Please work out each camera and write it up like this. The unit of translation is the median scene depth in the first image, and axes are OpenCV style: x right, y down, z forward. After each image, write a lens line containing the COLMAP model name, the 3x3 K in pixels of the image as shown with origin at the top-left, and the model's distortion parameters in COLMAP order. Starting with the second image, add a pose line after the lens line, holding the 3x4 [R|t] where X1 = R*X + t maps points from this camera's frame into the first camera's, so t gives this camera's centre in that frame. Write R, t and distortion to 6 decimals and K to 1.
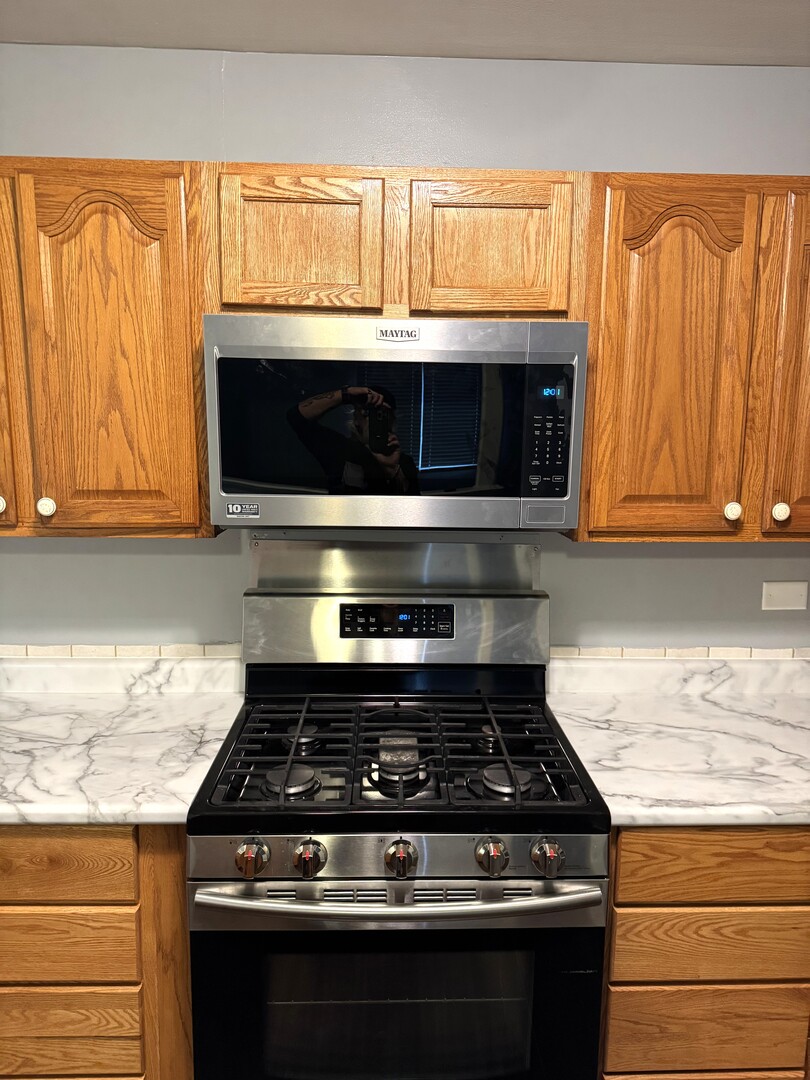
lens RADIAL K [[766.1, 0, 409.3], [0, 766.1, 542.0], [0, 0, 1]] dist [0.111111, -0.202397]
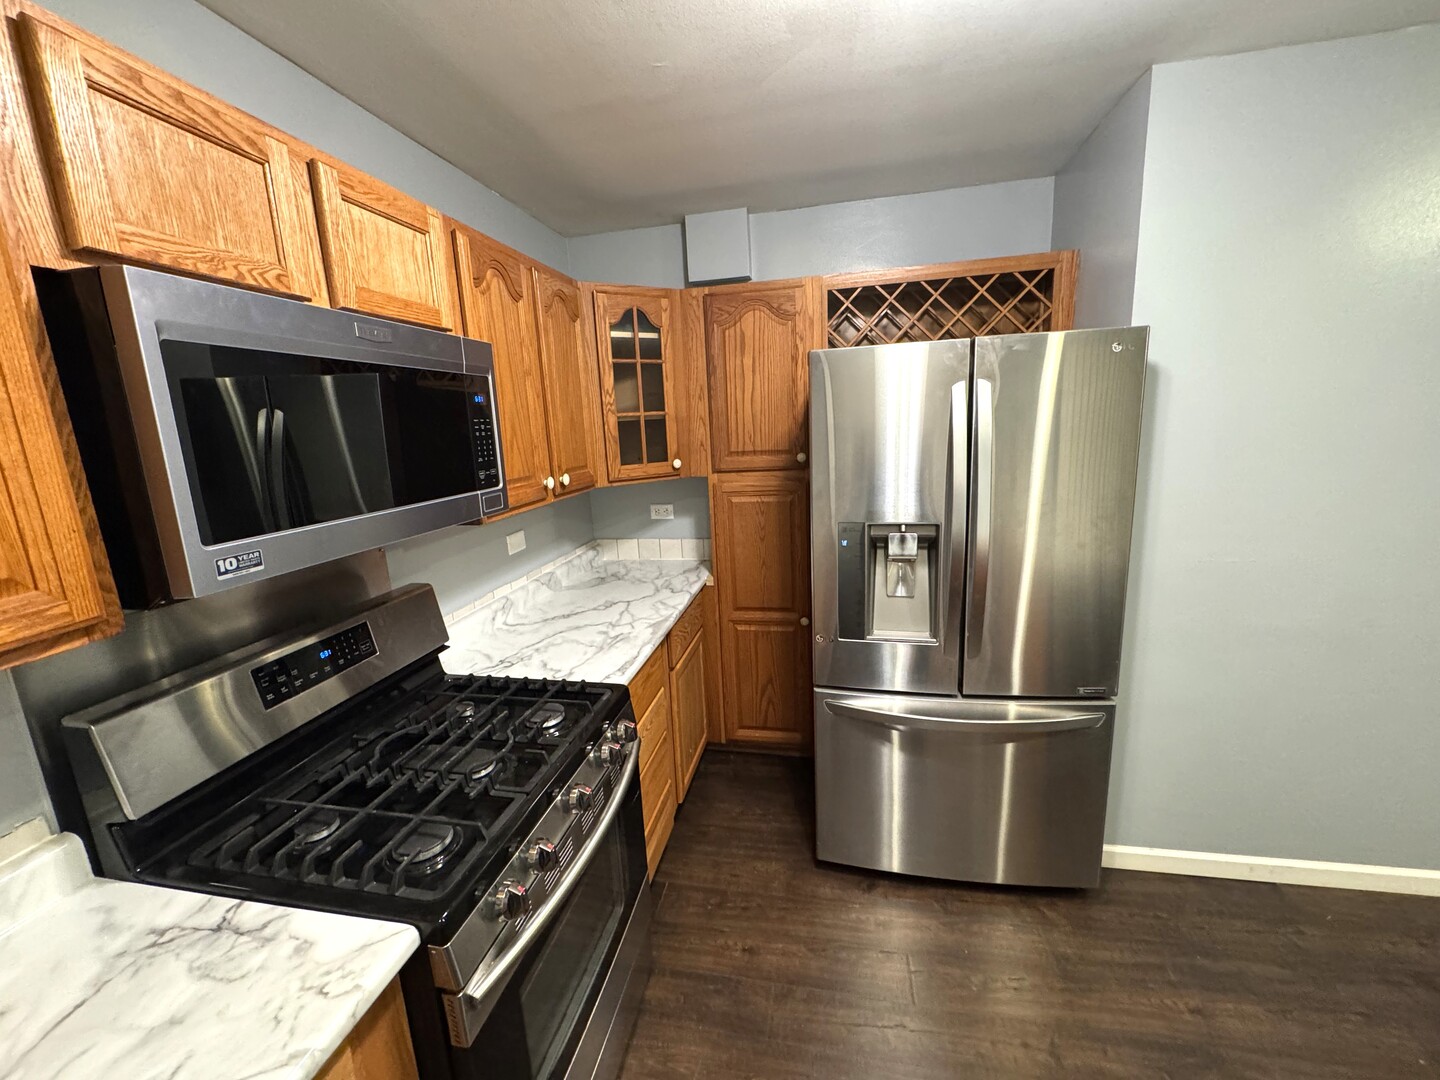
lens RADIAL K [[577.1, 0, 716.5], [0, 577.1, 537.8], [0, 0, 1]] dist [0.000256, 0.000048]
pose [[0.227983, -0.216709, 0.949242, -0.607592], [0.197865, 0.964885, 0.172758, -0.068904], [-0.953348, 0.148436, 0.262857, 0.445137]]
